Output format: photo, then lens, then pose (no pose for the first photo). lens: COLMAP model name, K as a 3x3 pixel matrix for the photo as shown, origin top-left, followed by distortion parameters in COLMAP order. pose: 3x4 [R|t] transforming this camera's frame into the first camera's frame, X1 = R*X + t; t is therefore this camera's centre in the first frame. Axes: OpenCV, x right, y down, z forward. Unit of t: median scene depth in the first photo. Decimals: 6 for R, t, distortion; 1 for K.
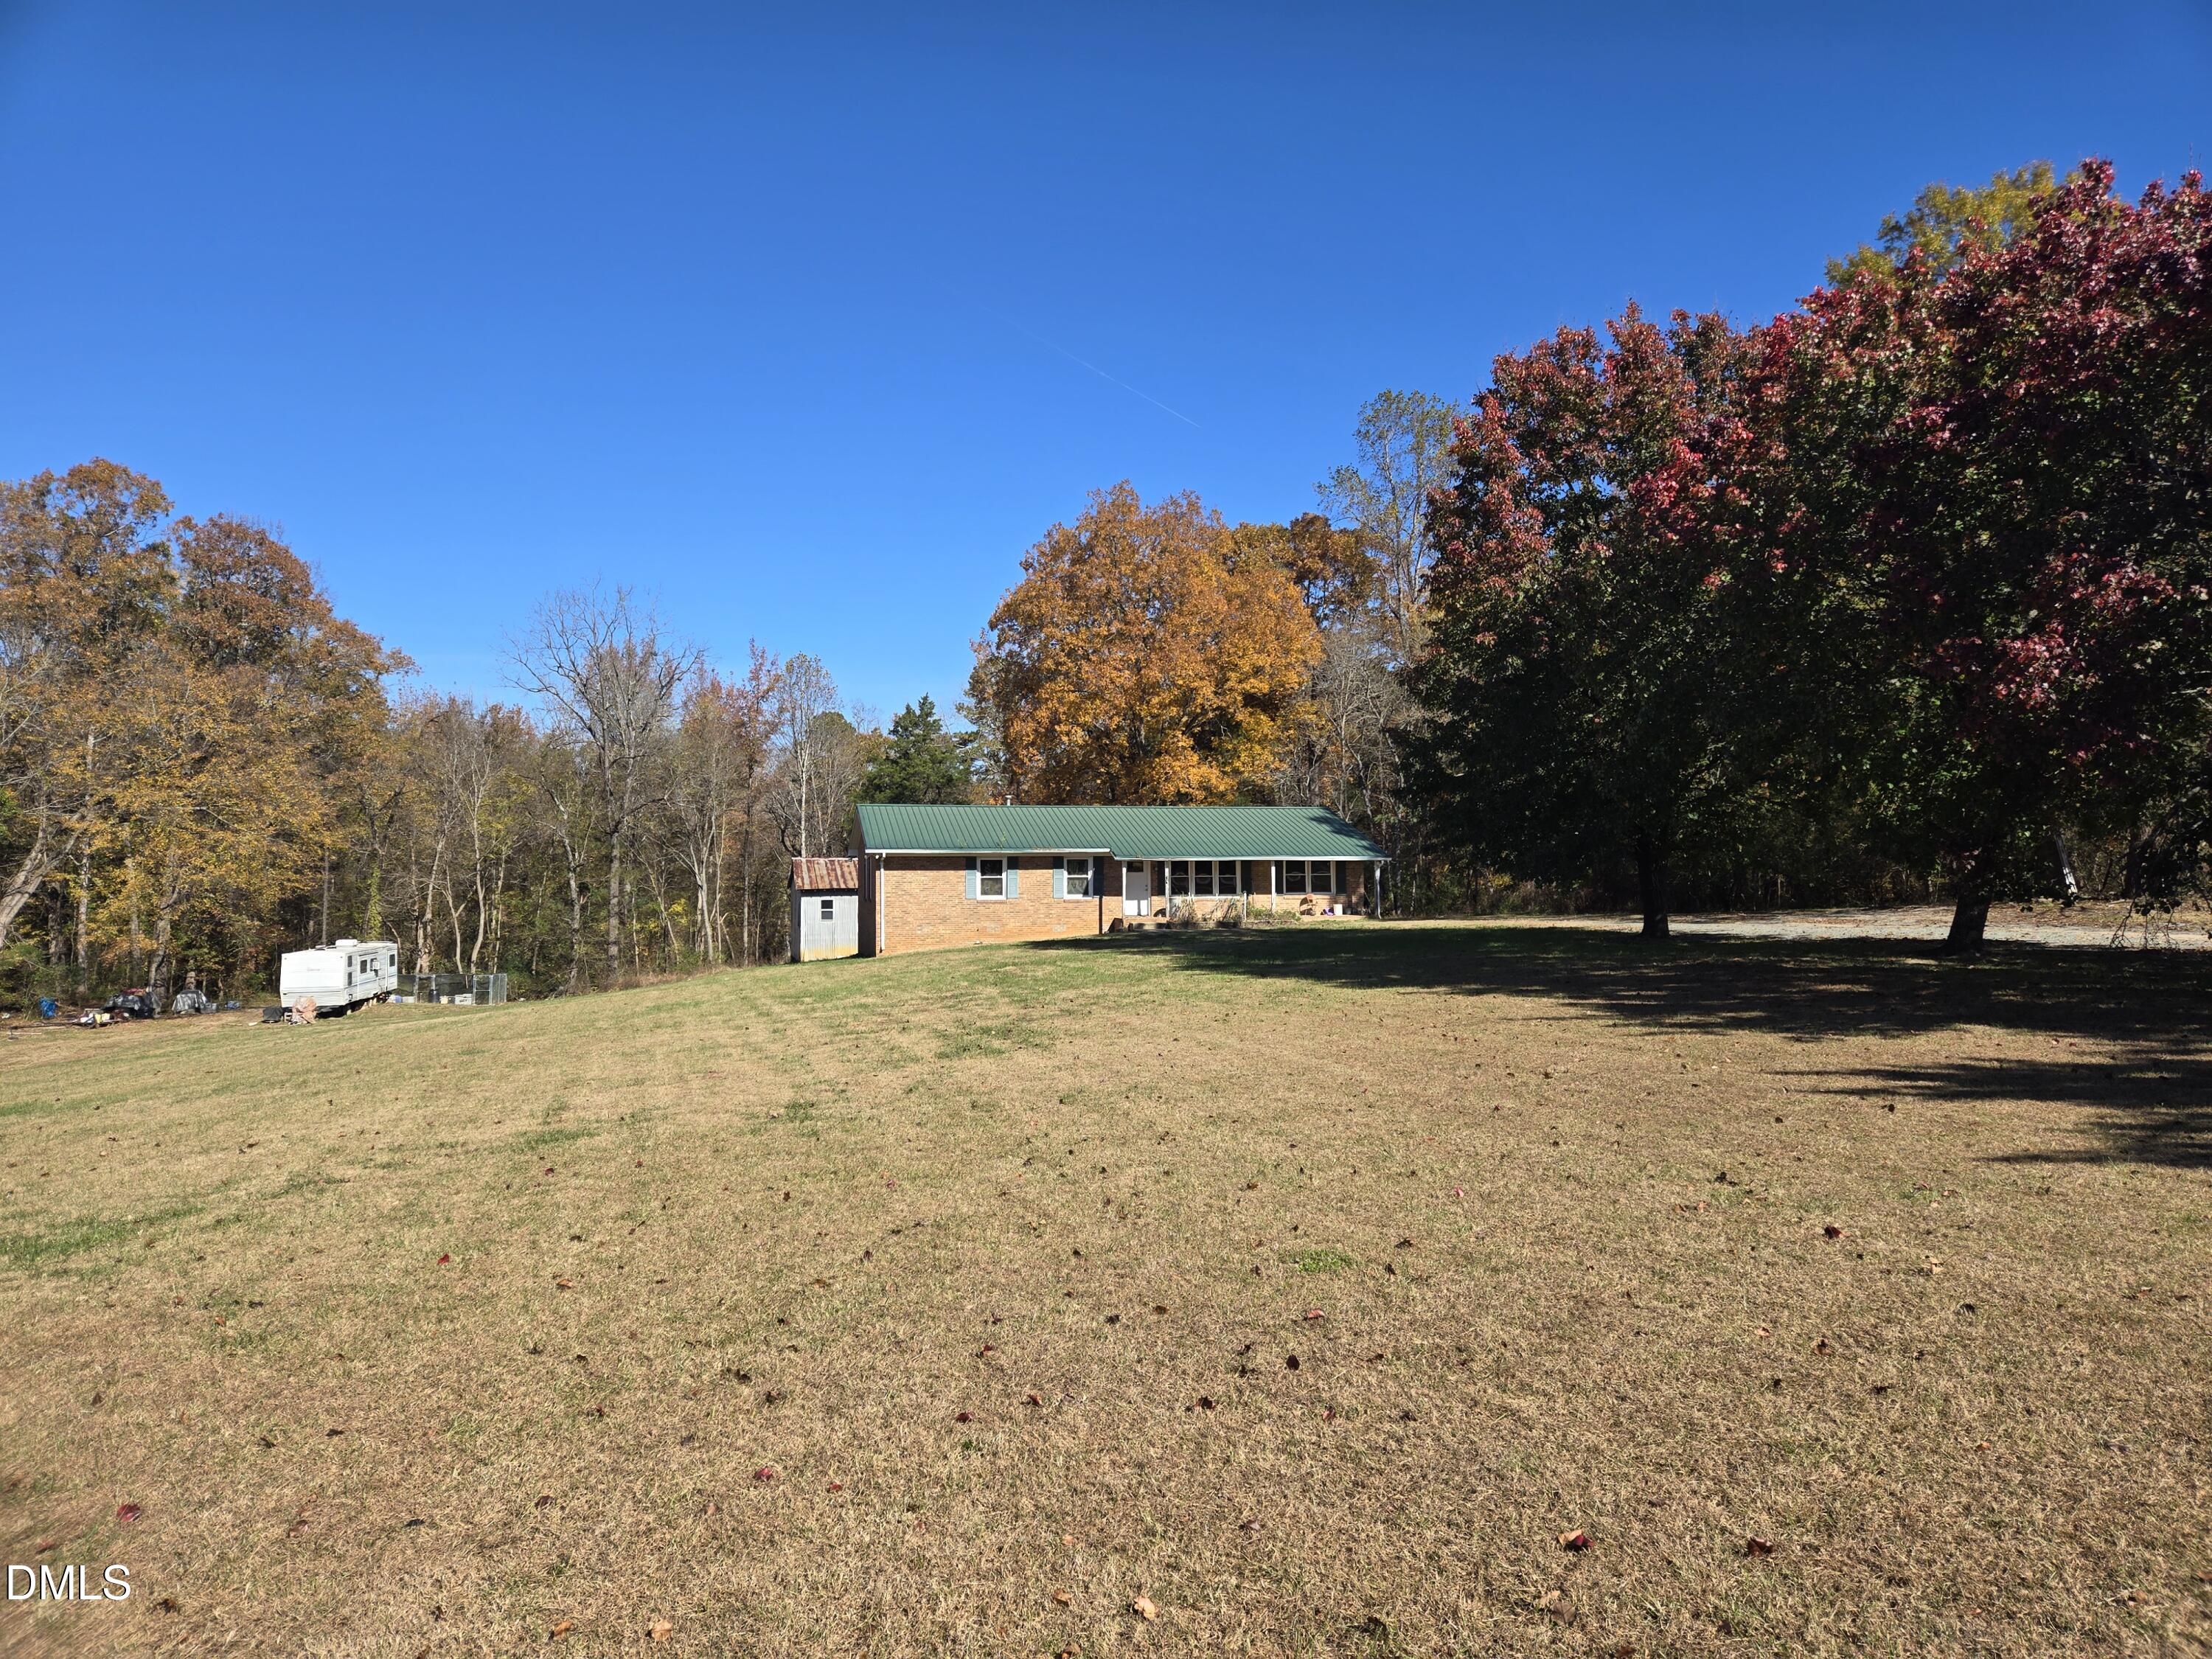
lens RADIAL K [[1479.1, 0, 1106.0], [0, 1479.1, 829.5], [0, 0, 1]] dist [0.064388, 0.000135]
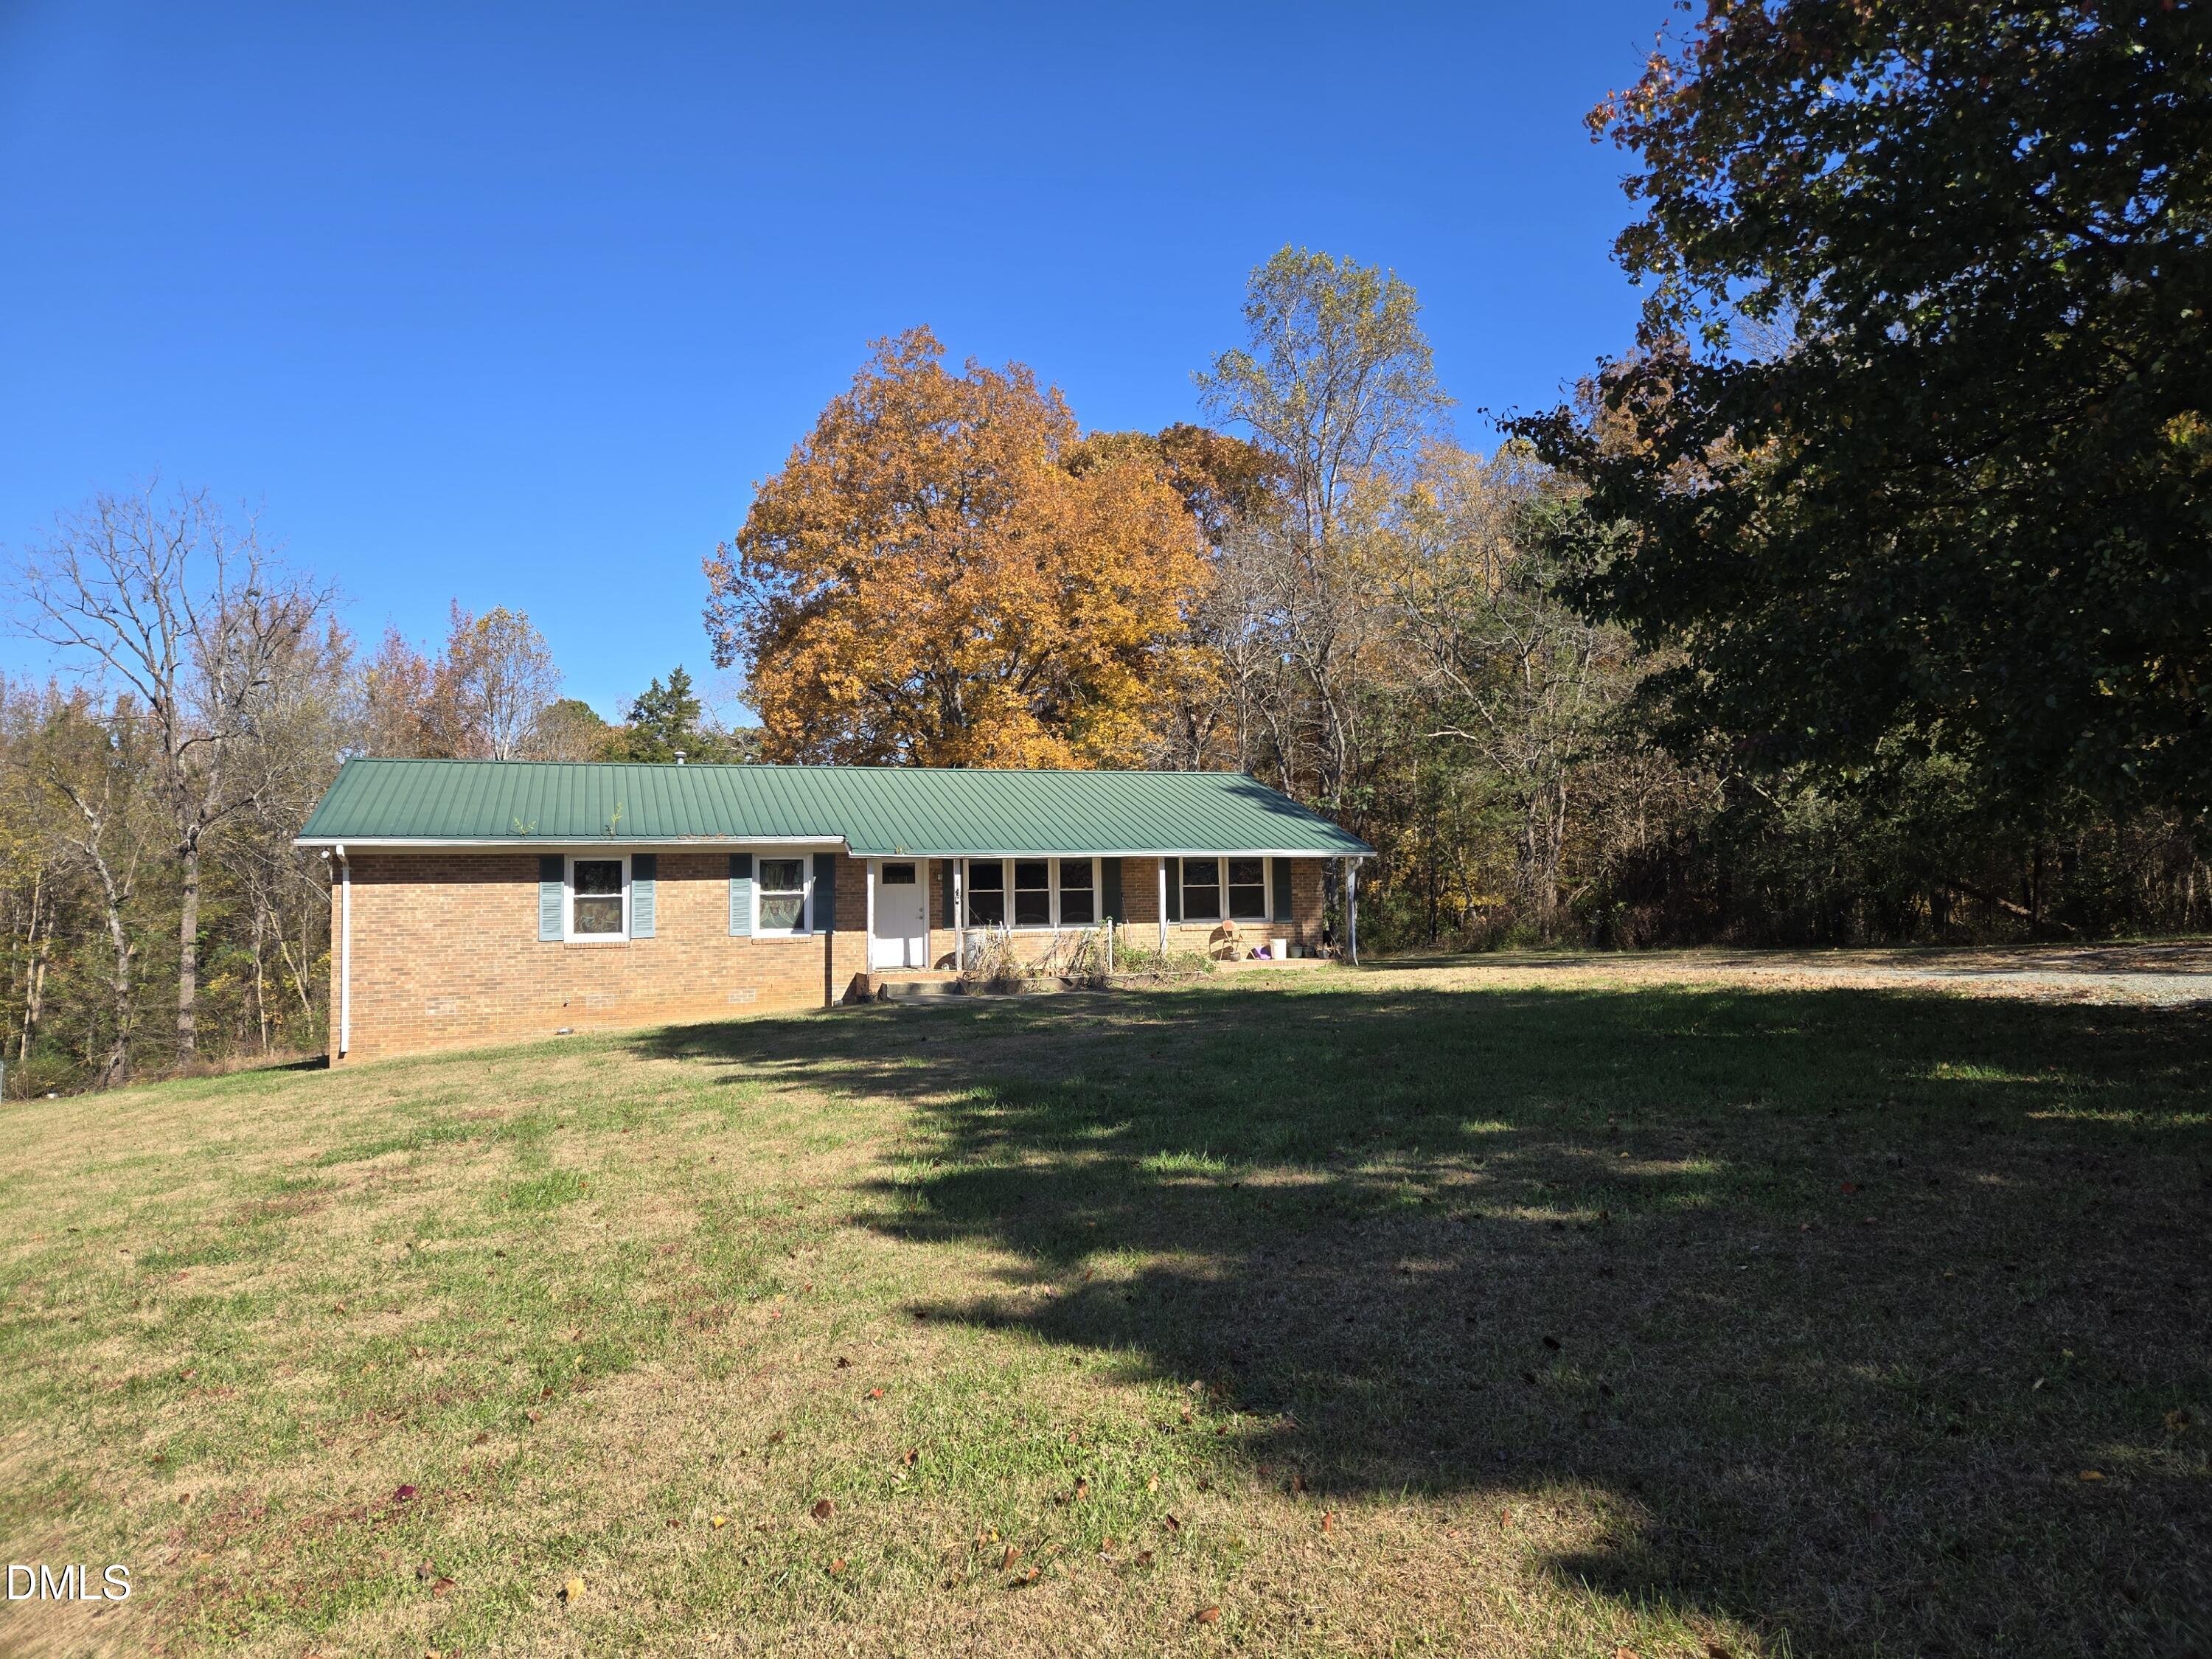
lens RADIAL K [[1479.1, 0, 1106.0], [0, 1479.1, 829.5], [0, 0, 1]] dist [0.064388, 0.000135]
pose [[0.995423, -0.008202, 0.095213, 0.041573], [0.010430, 0.999683, -0.022935, 0.021943], [-0.094995, 0.023823, 0.995193, 0.462515]]
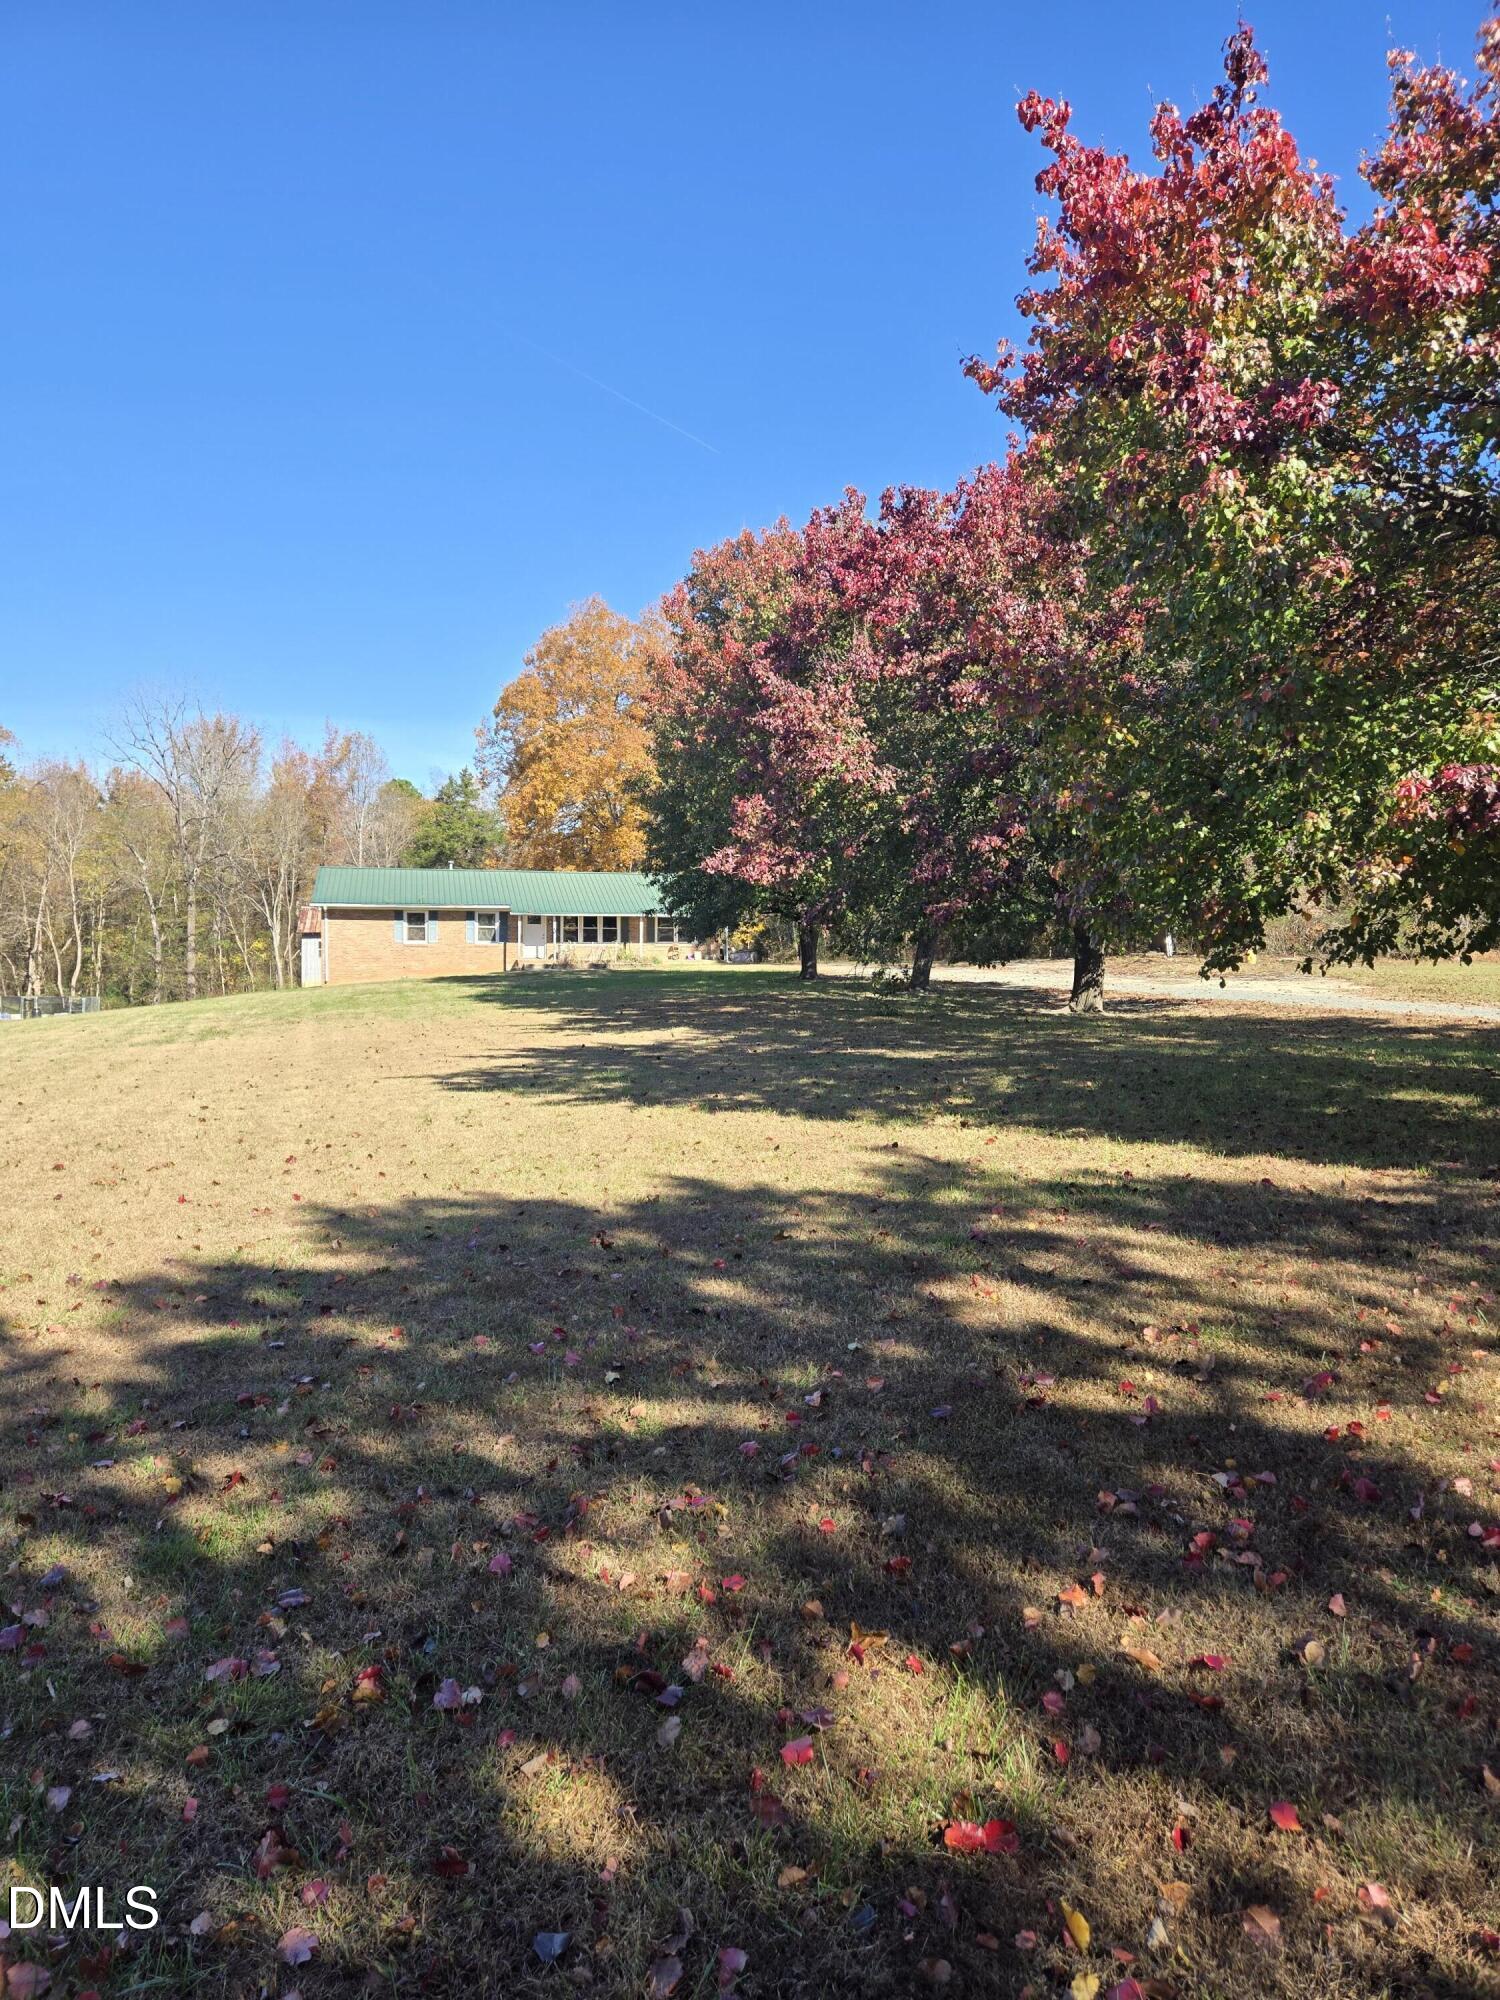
lens RADIAL K [[1337.3, 0, 750.0], [0, 1337.3, 1000.0], [0, 0, 1]] dist [0.064388, 0.000135]
pose [[0.999814, 0.015966, 0.010802, 0.190838], [-0.016849, 0.996035, 0.087352, -0.010330], [-0.009365, -0.087517, 0.996119, -0.164918]]
